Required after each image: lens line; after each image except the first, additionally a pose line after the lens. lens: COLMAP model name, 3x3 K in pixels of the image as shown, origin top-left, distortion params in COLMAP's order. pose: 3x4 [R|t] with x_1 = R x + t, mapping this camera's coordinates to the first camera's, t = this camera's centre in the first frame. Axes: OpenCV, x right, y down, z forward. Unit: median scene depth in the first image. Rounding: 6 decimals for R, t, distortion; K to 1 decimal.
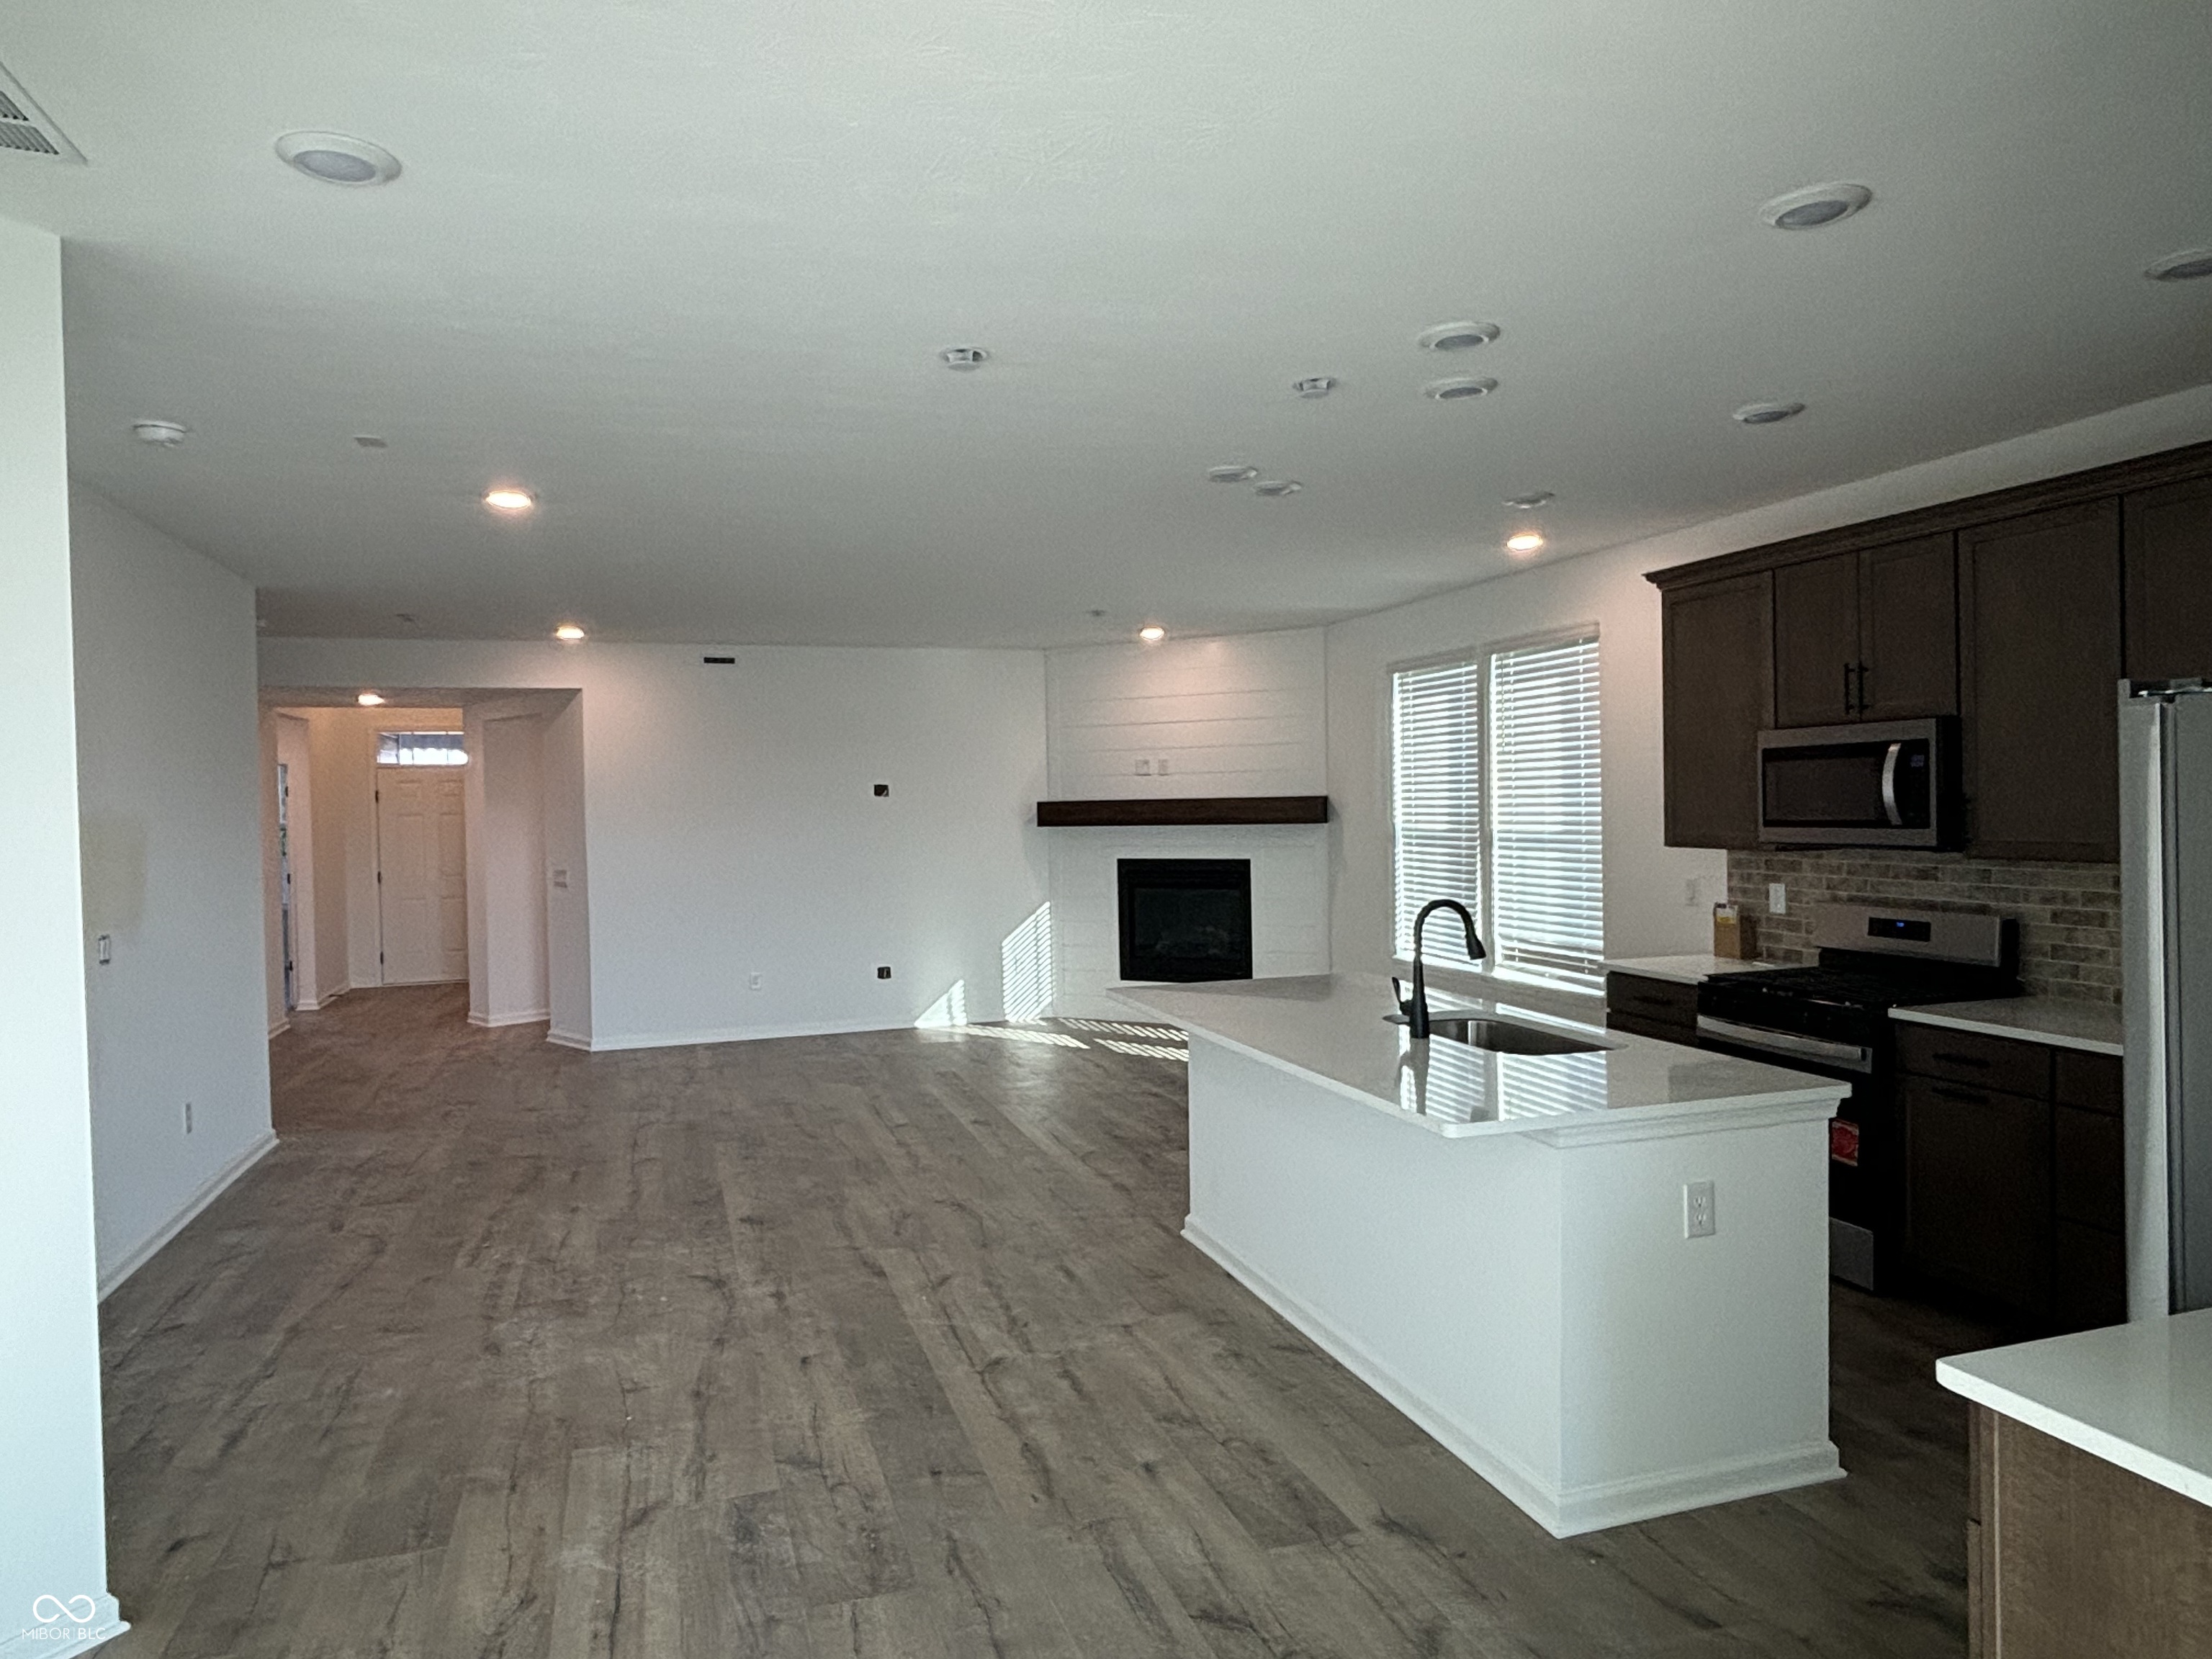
lens RADIAL K [[1388.4, 0, 1105.5], [0, 1388.4, 846.6], [0, 0, 1]] dist [0.015769, -0.011185]
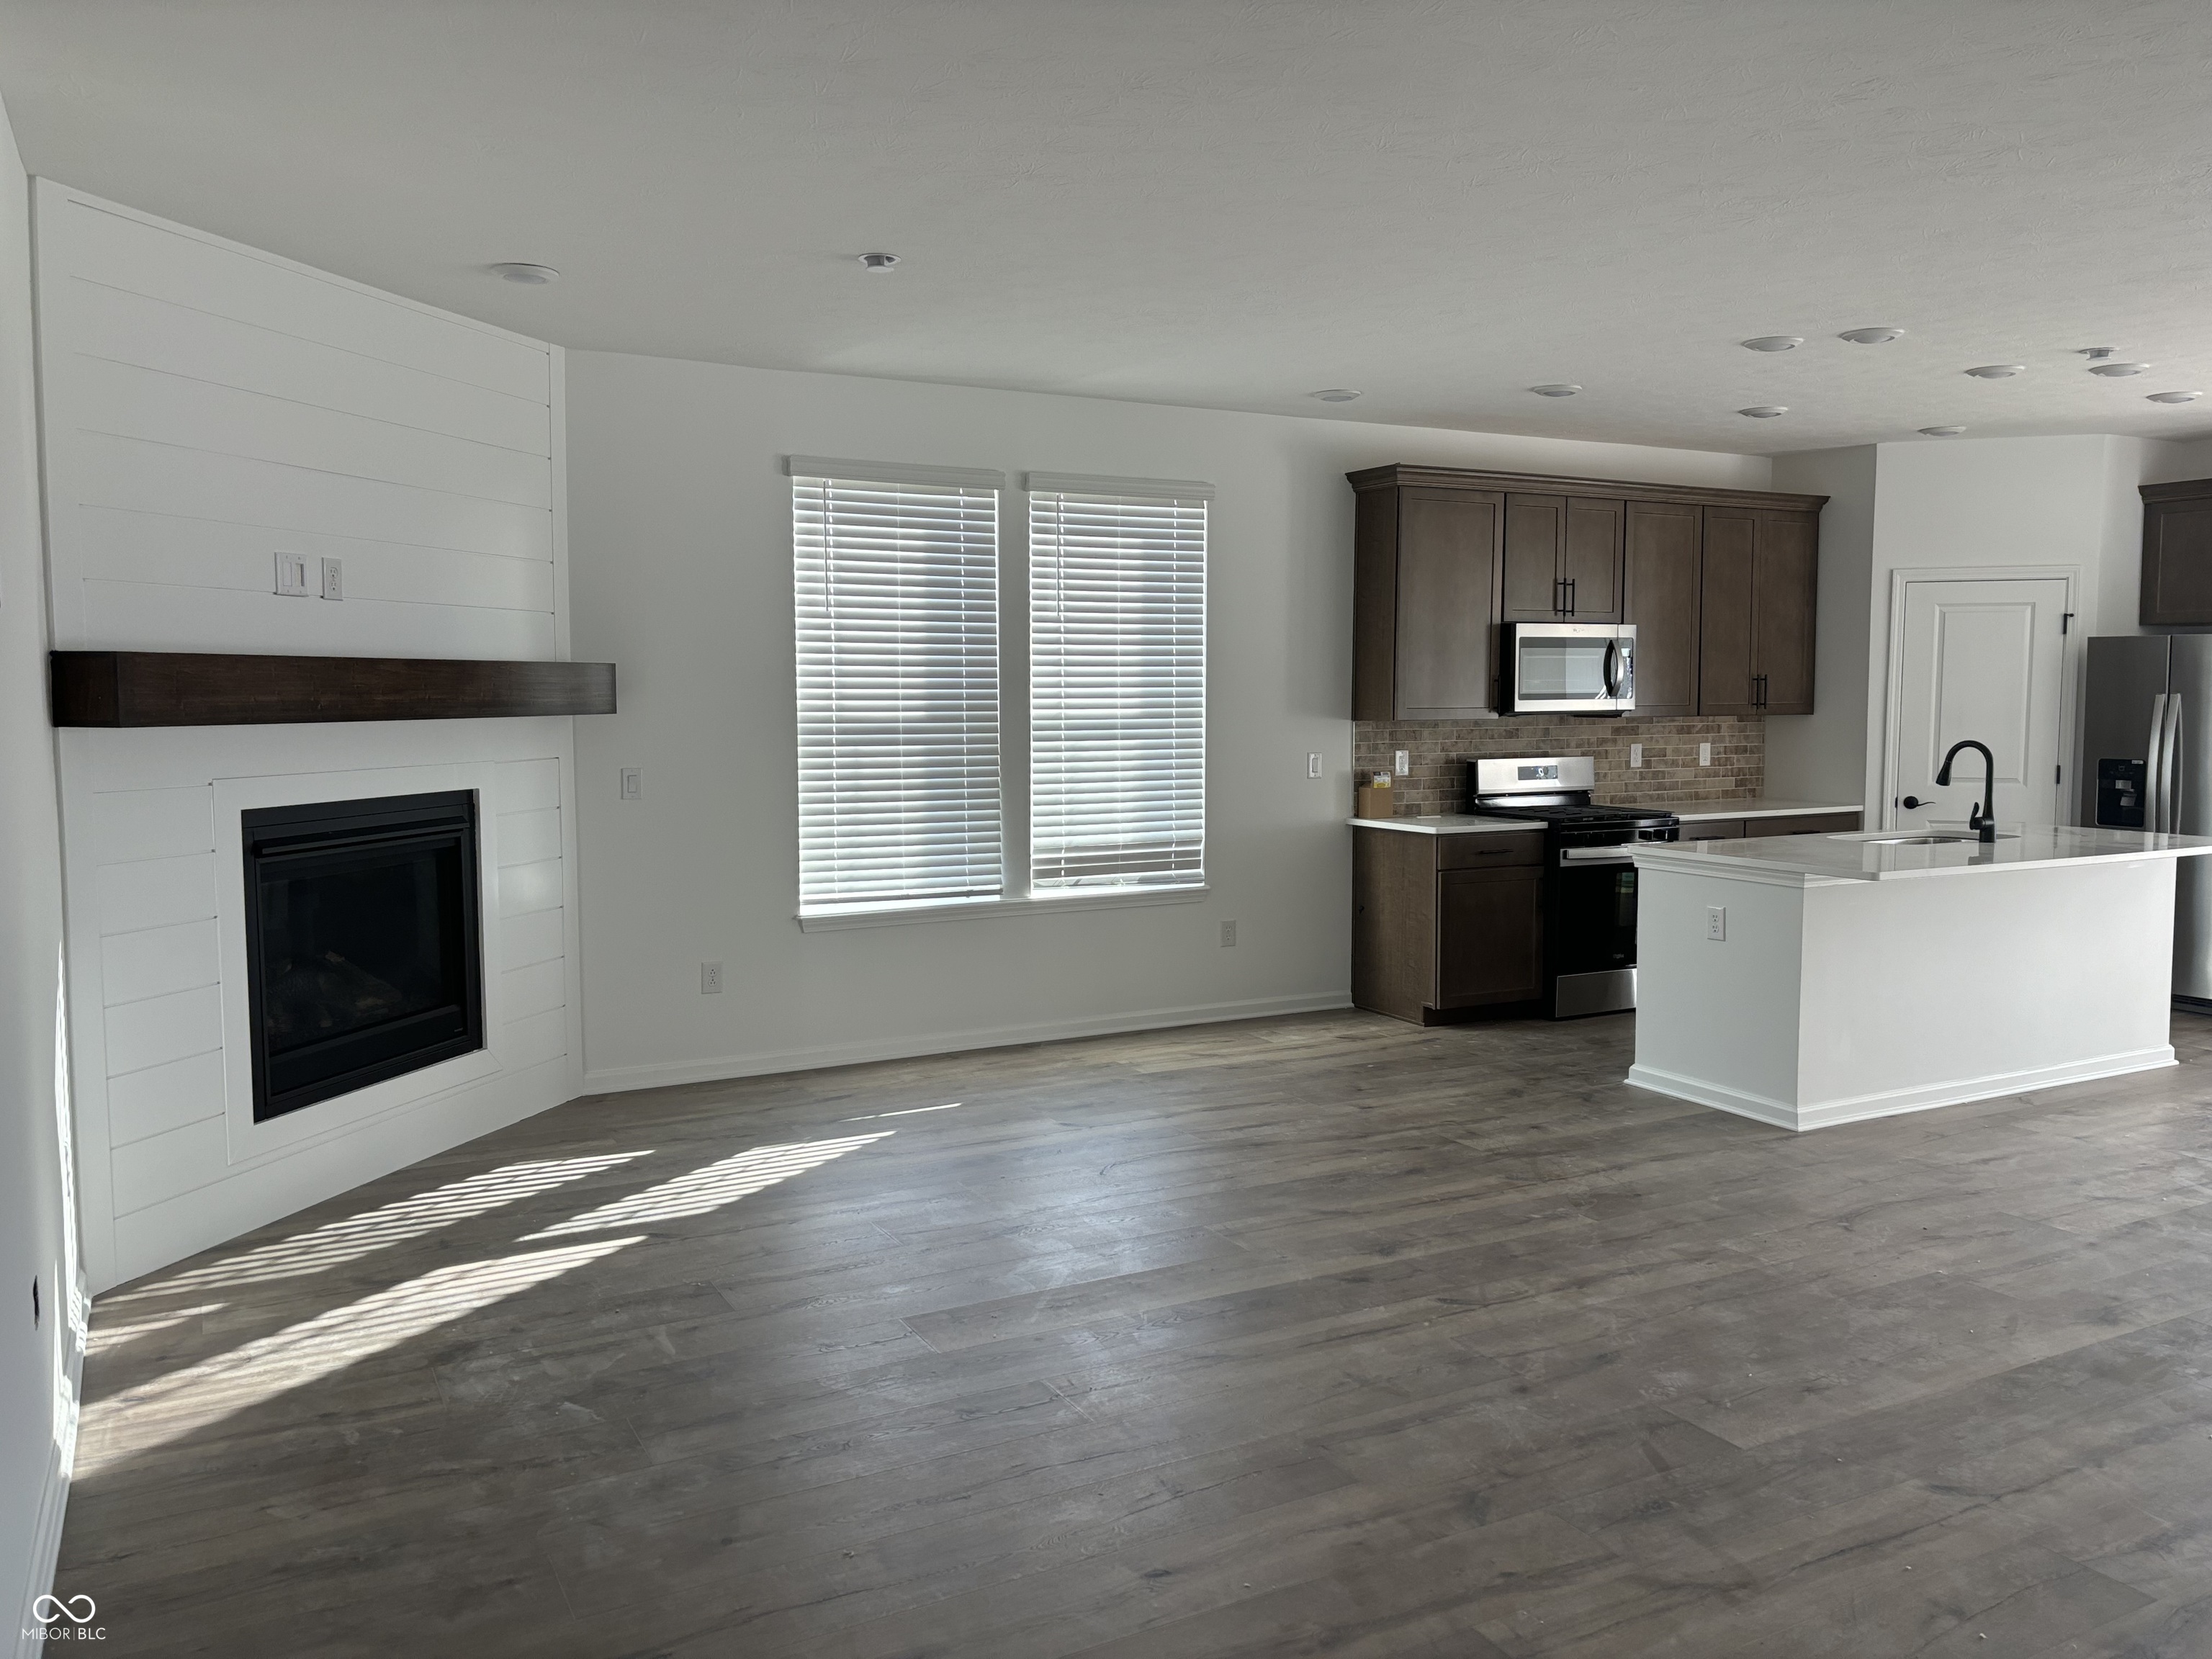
lens RADIAL K [[1676.6, 0, 1093.5], [0, 1676.6, 814.0], [0, 0, 1]] dist [0.068874, -0.076537]
pose [[-0.182802, -0.054053, 0.981663, -0.851429], [0.037811, 0.997362, 0.061959, -0.017936], [-0.982422, 0.048444, -0.180276, 1.475819]]
